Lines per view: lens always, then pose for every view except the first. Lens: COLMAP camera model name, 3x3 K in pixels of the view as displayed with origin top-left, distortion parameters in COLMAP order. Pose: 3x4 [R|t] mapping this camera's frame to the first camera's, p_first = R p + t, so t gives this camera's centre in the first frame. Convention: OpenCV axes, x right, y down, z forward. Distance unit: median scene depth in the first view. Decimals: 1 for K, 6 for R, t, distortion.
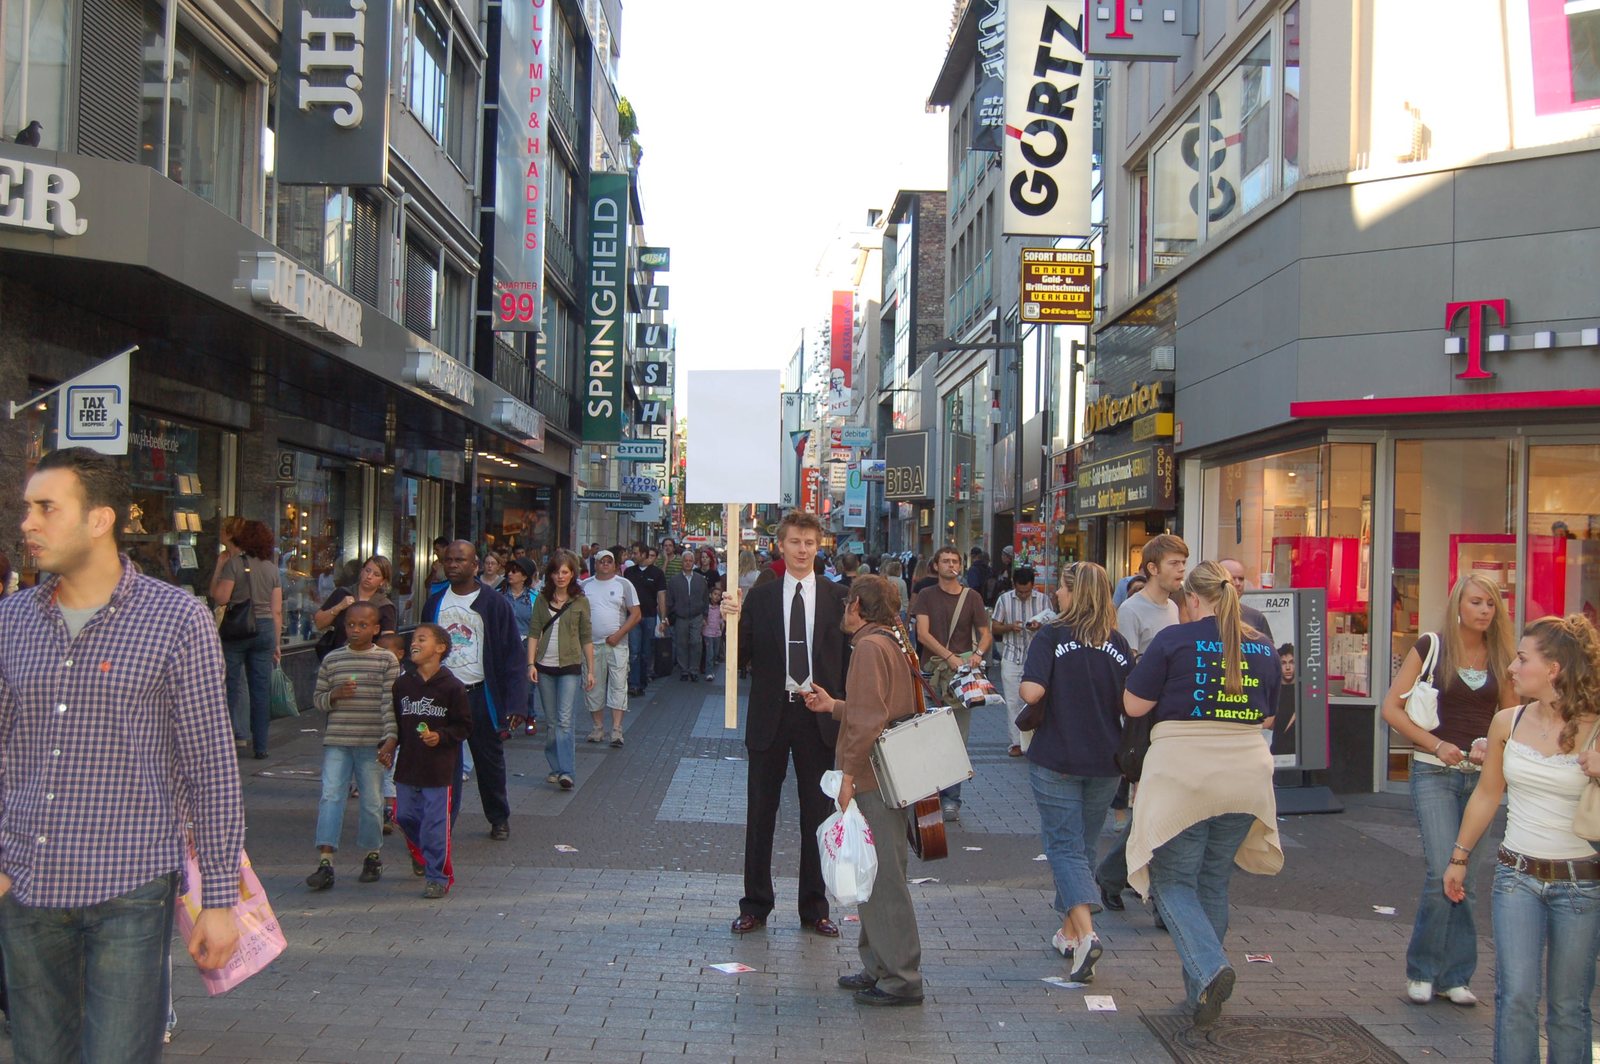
lens RADIAL K [[1904.7, 0, 800.8], [0, 1904.7, 514.5], [0, 0, 1]] dist [-0.043958, 0.000000]
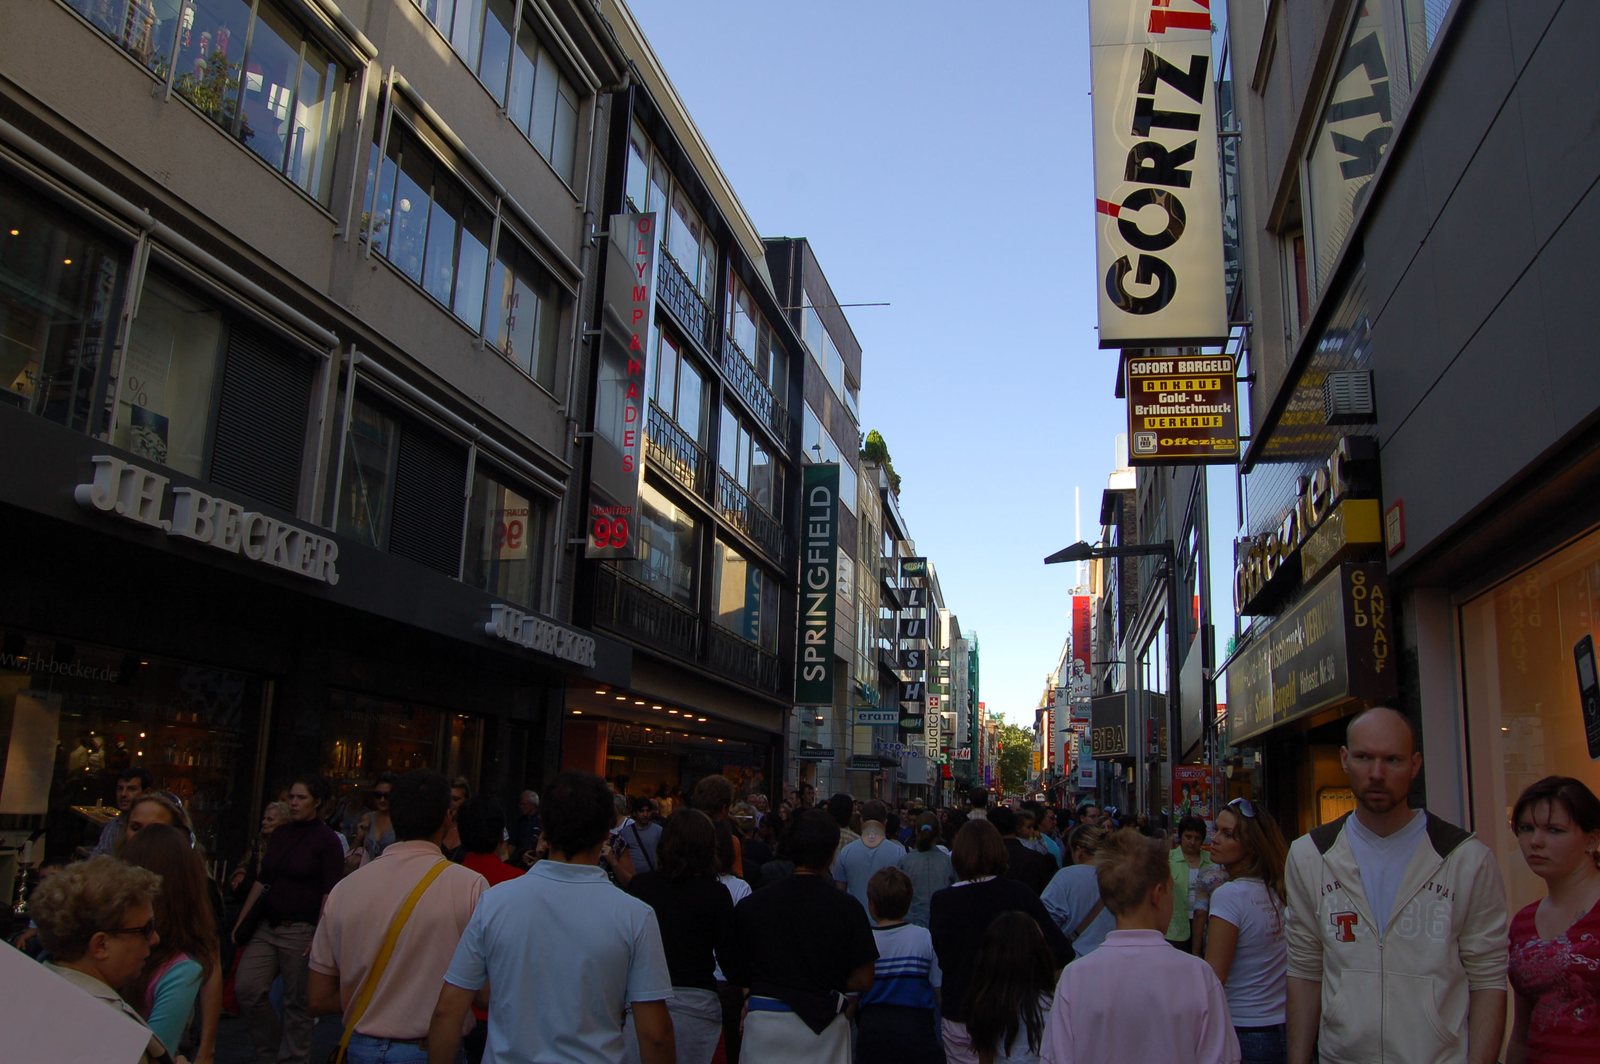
lens RADIAL K [[1277.4, 0, 793.2], [0, 1277.4, 528.6], [0, 0, 1]] dist [-0.079940, 0.015792]
pose [[0.973460, -0.041028, -0.225149, 0.099156], [-0.004305, 0.980342, -0.197258, 0.014797], [0.228816, 0.192992, 0.954147, 0.536523]]
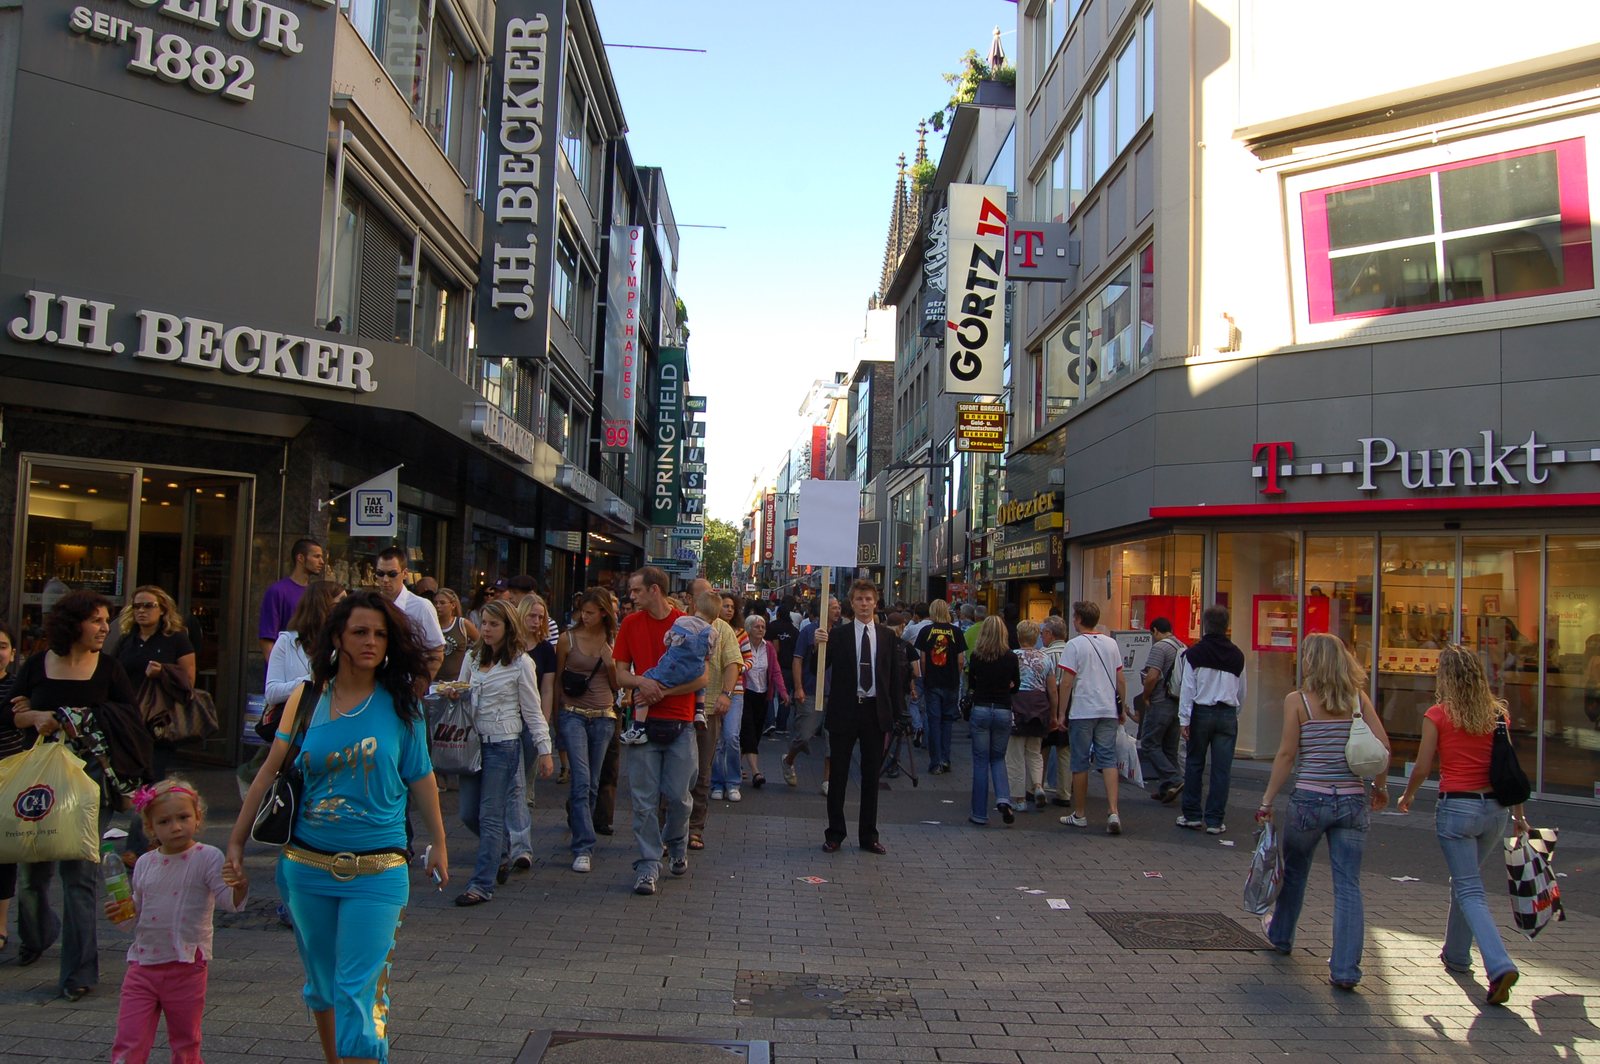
lens RADIAL K [[1277.4, 0, 793.4], [0, 1277.4, 519.7], [0, 0, 1]] dist [-0.079940, 0.015792]
pose [[0.999917, 0.009720, 0.008407, -0.022094], [-0.009352, 0.999039, -0.042823, -0.001784], [-0.008815, 0.042741, 0.999047, -0.008590]]
